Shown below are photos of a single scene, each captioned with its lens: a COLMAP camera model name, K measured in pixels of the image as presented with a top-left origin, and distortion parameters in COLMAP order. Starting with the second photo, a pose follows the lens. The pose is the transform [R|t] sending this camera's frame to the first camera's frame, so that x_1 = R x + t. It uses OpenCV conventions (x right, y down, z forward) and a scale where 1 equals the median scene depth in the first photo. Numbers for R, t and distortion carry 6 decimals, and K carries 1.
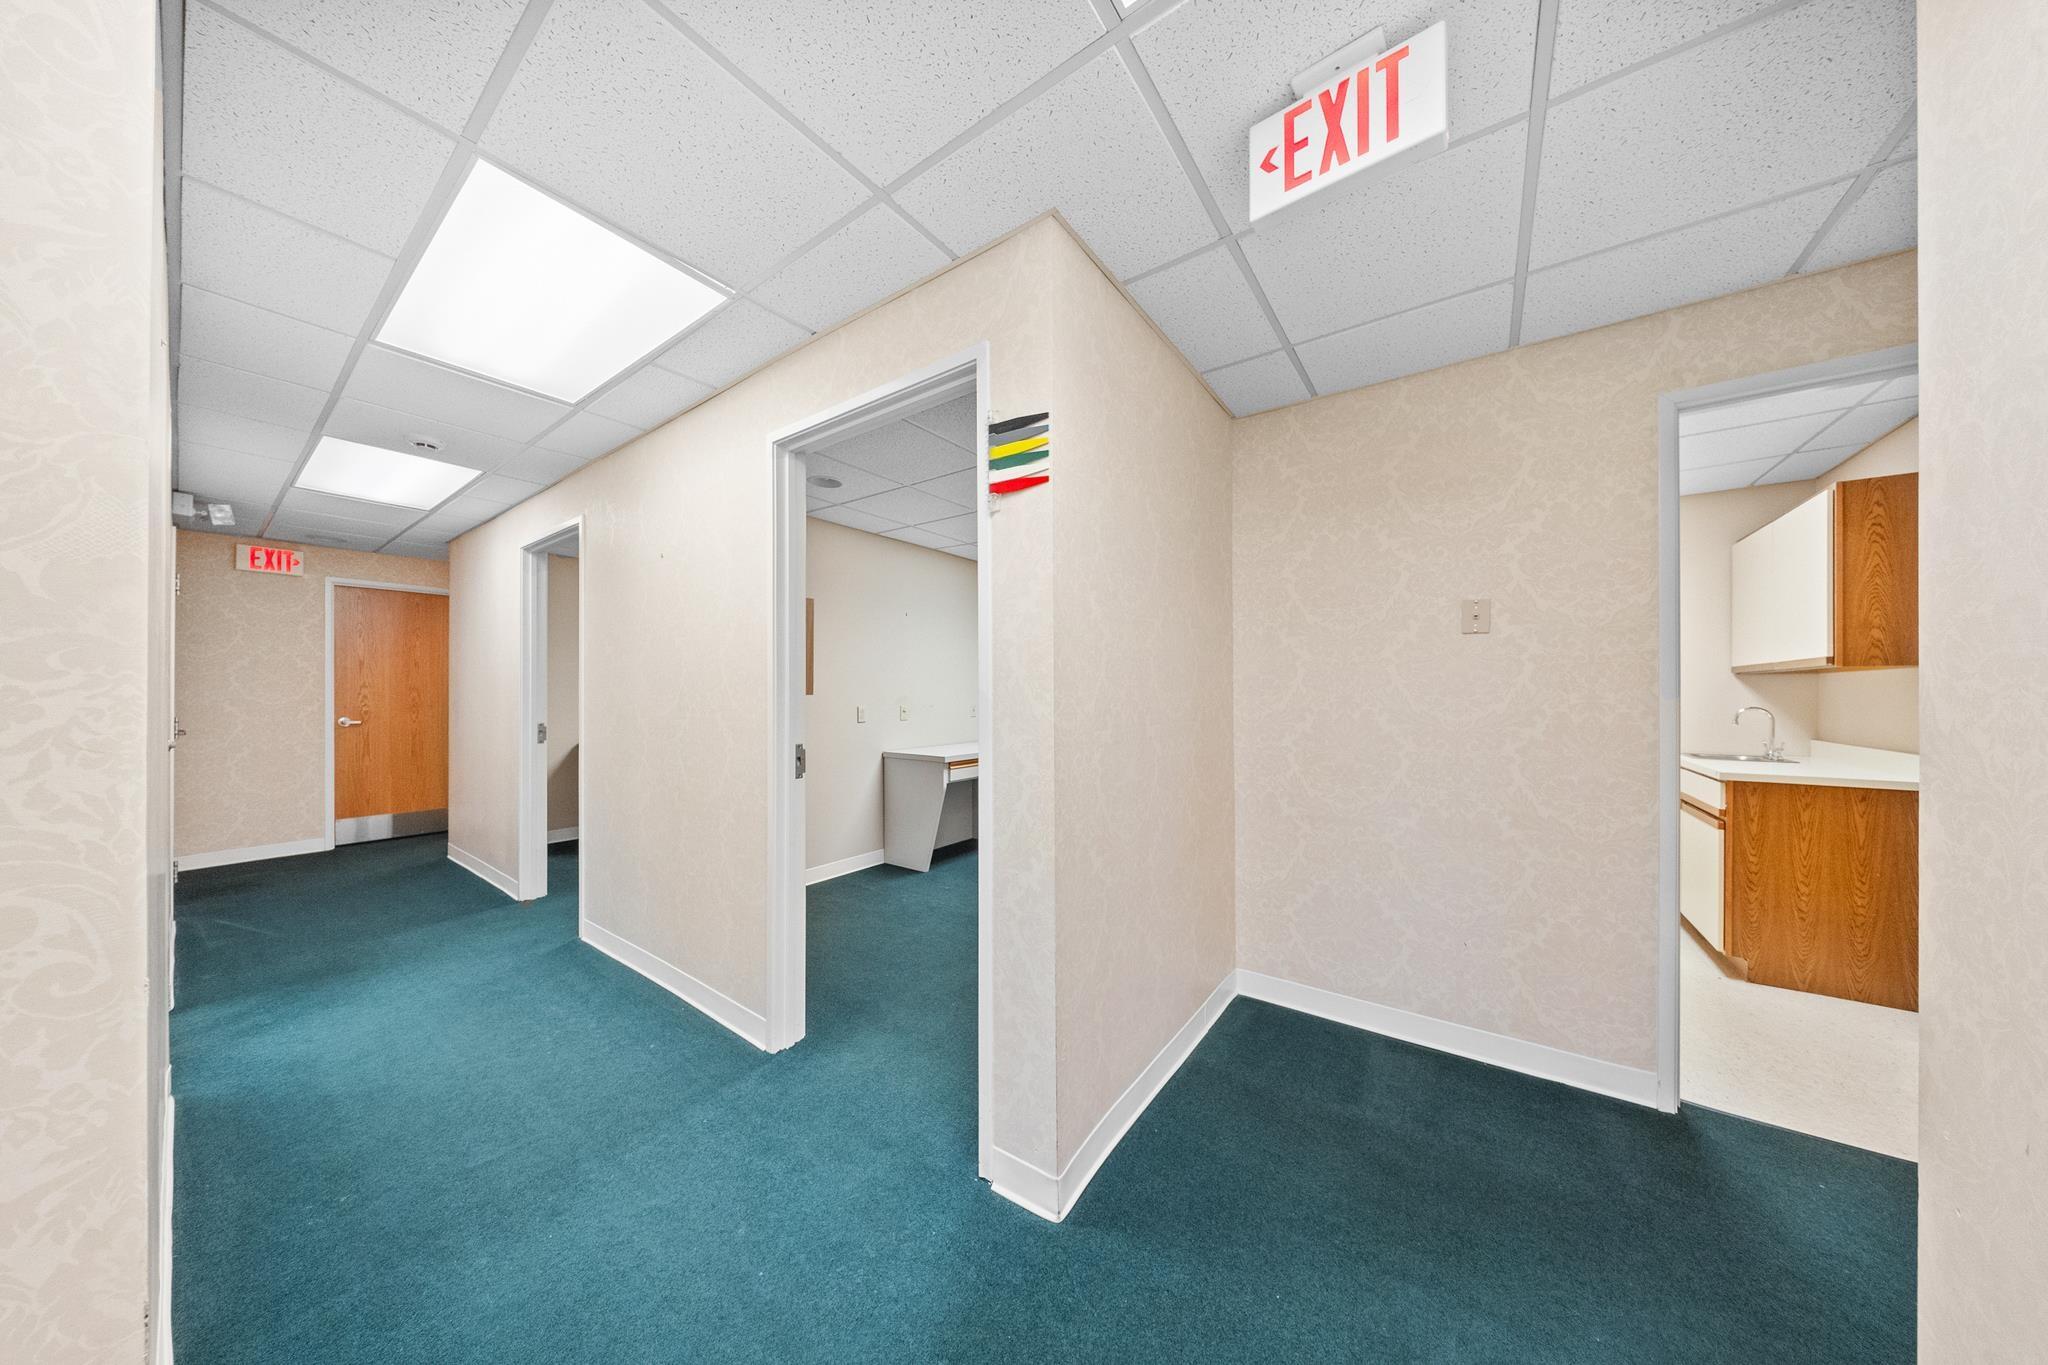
lens RADIAL K [[629.3, 0, 1025.2], [0, 629.3, 690.3], [0, 0, 1]] dist [-0.004520, -0.000219]
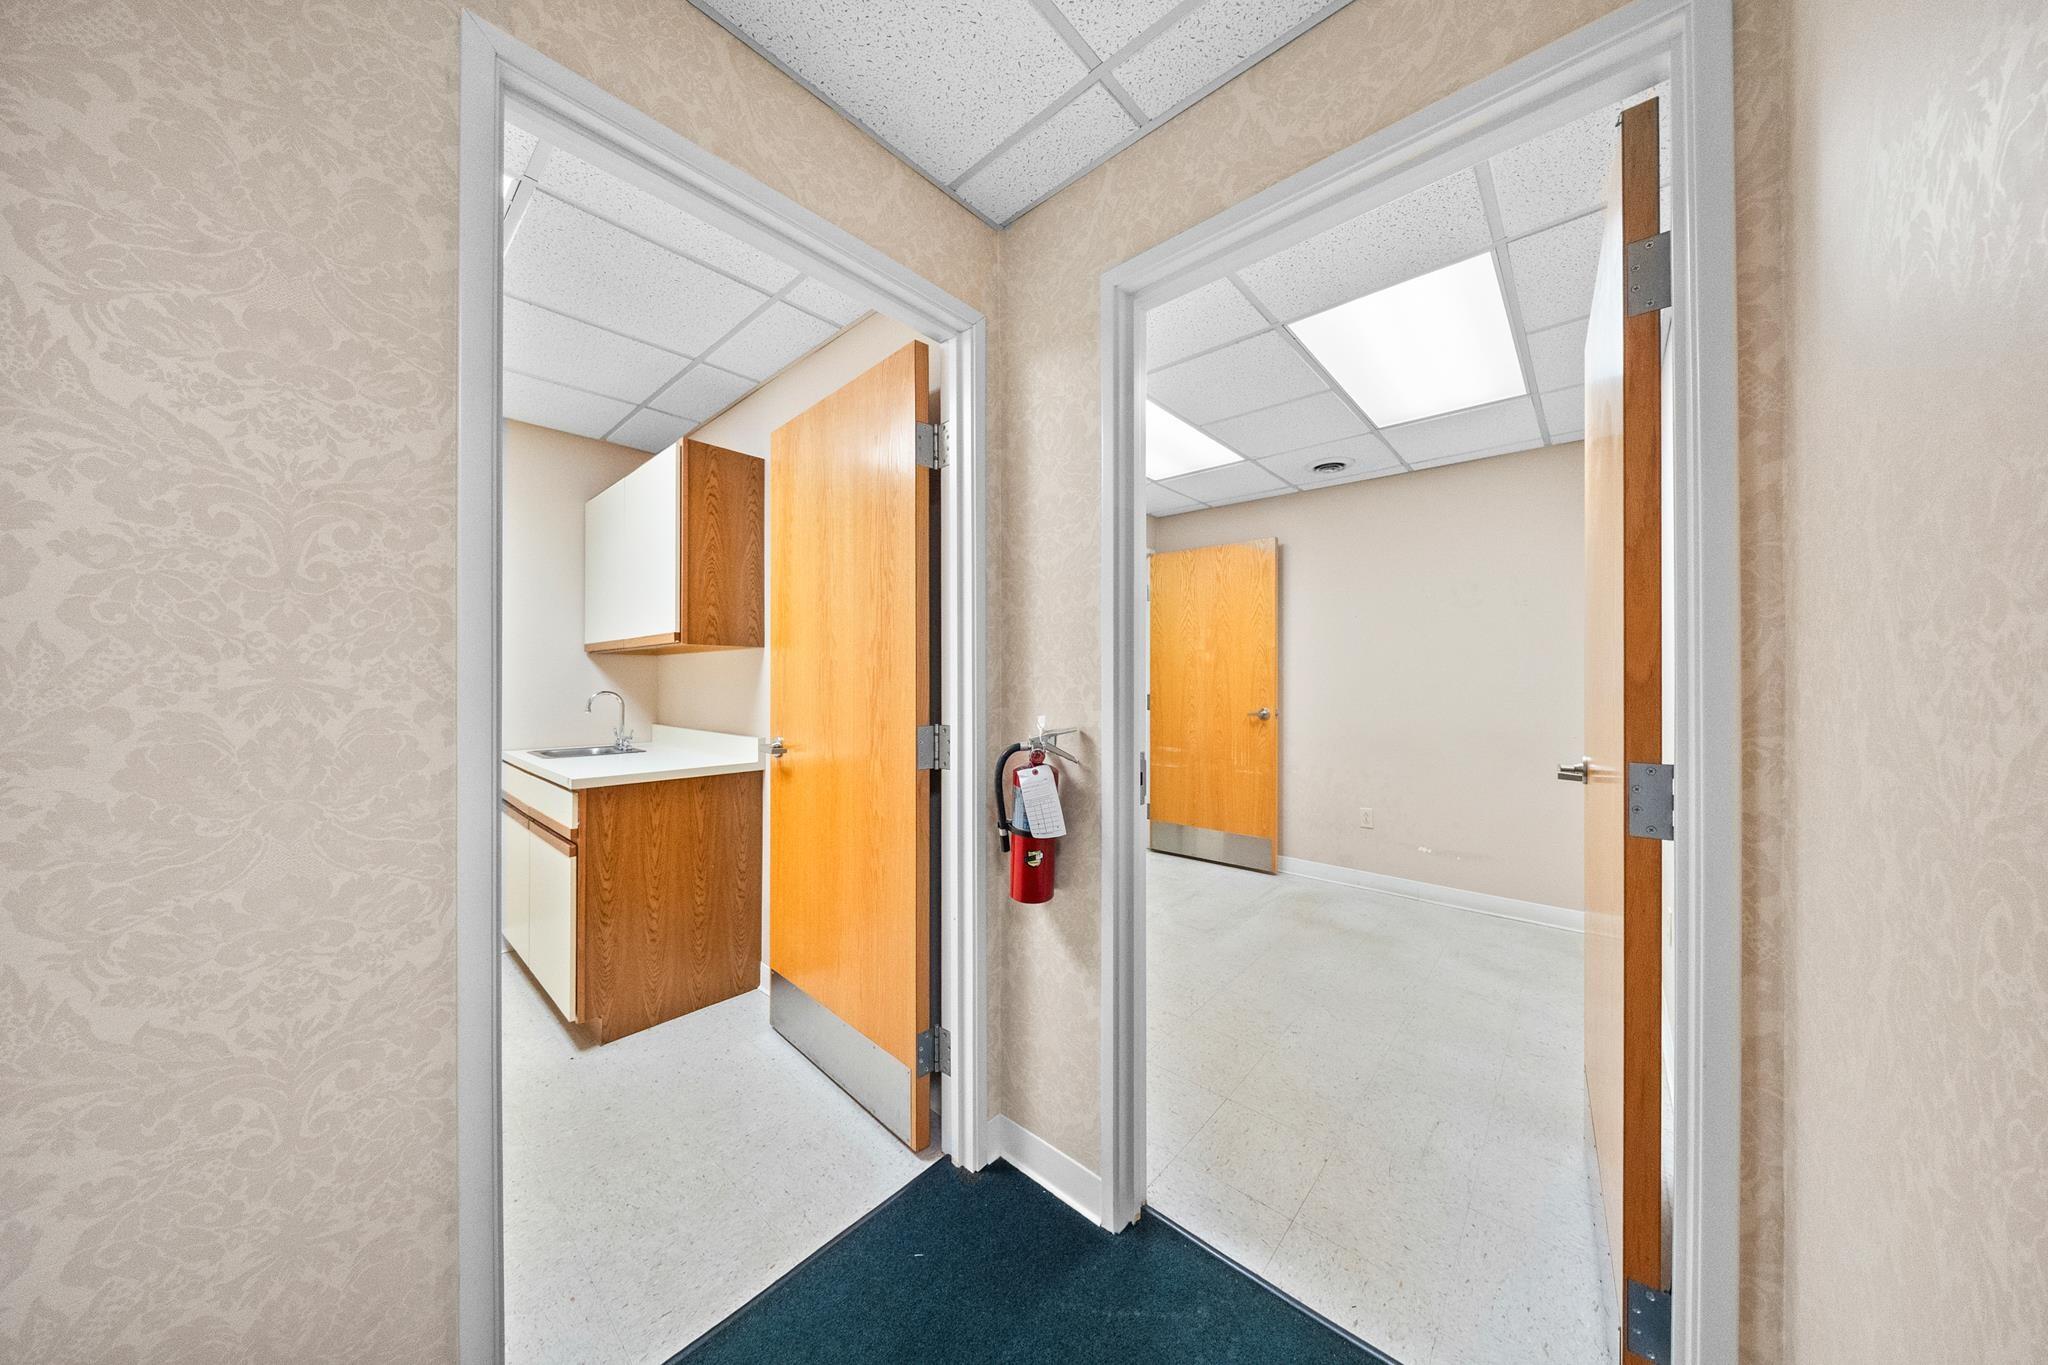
lens RADIAL K [[629.3, 0, 1033.7], [0, 629.3, 680.9], [0, 0, 1]] dist [-0.004520, -0.000219]
pose [[0.101231, -0.000259, 0.994863, 0.435746], [-0.004536, 0.999989, 0.000722, 0.011167], [-0.994853, -0.004586, 0.101228, 0.389100]]
